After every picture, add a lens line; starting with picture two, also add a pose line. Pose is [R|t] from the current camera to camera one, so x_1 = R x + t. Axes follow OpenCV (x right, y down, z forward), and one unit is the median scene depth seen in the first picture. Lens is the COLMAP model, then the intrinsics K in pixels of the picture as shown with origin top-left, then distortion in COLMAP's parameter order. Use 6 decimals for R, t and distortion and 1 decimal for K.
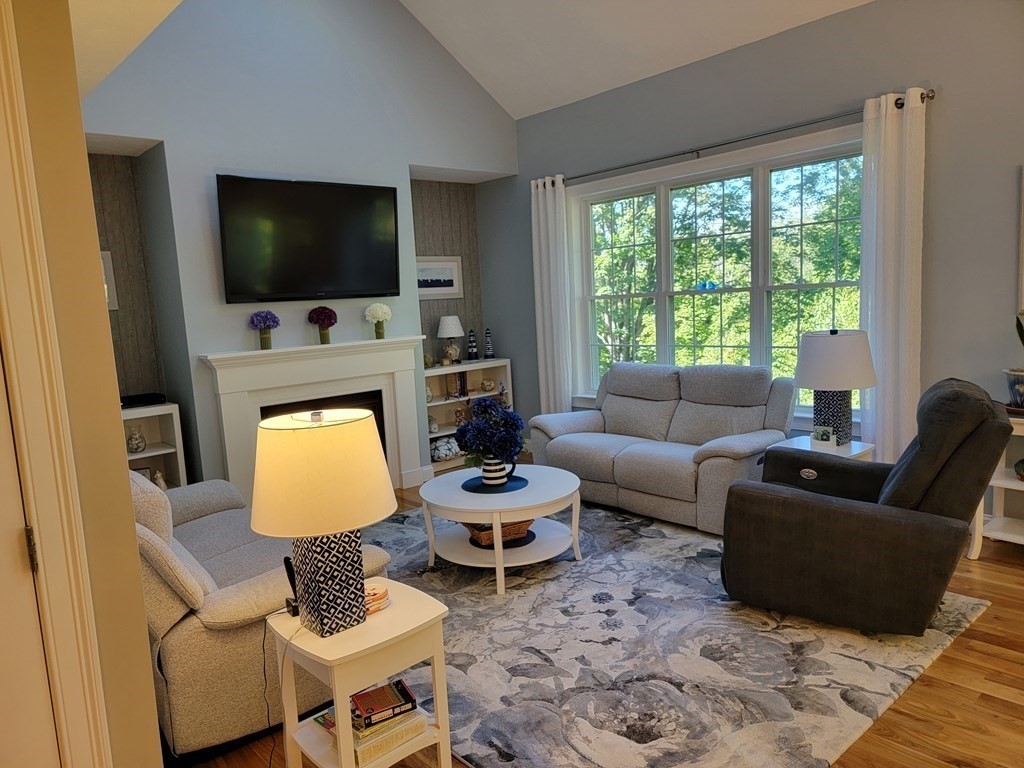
lens RADIAL K [[707.4, 0, 505.8], [0, 707.4, 390.0], [0, 0, 1]] dist [0.123032, -0.114134]
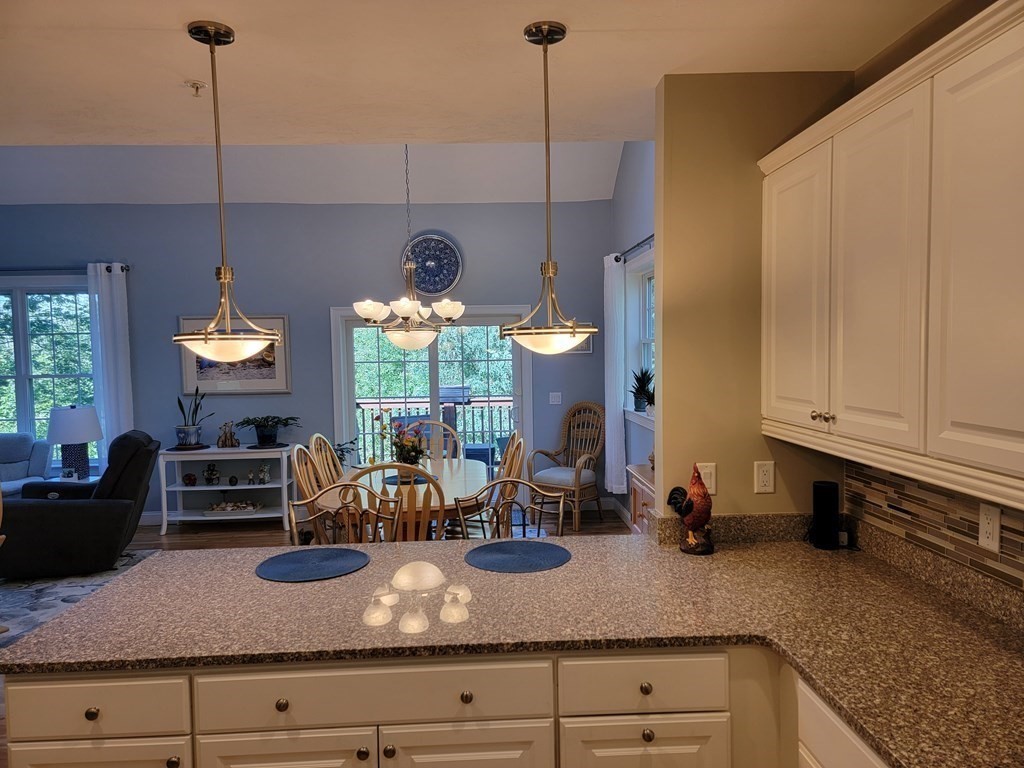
lens RADIAL K [[707.4, 0, 505.8], [0, 707.4, 390.0], [0, 0, 1]] dist [0.123032, -0.114134]
pose [[0.633967, 0.002752, 0.773355, -0.141365], [0.085576, 0.993603, -0.073689, 0.067001], [-0.768610, 0.112897, 0.629676, -0.596867]]
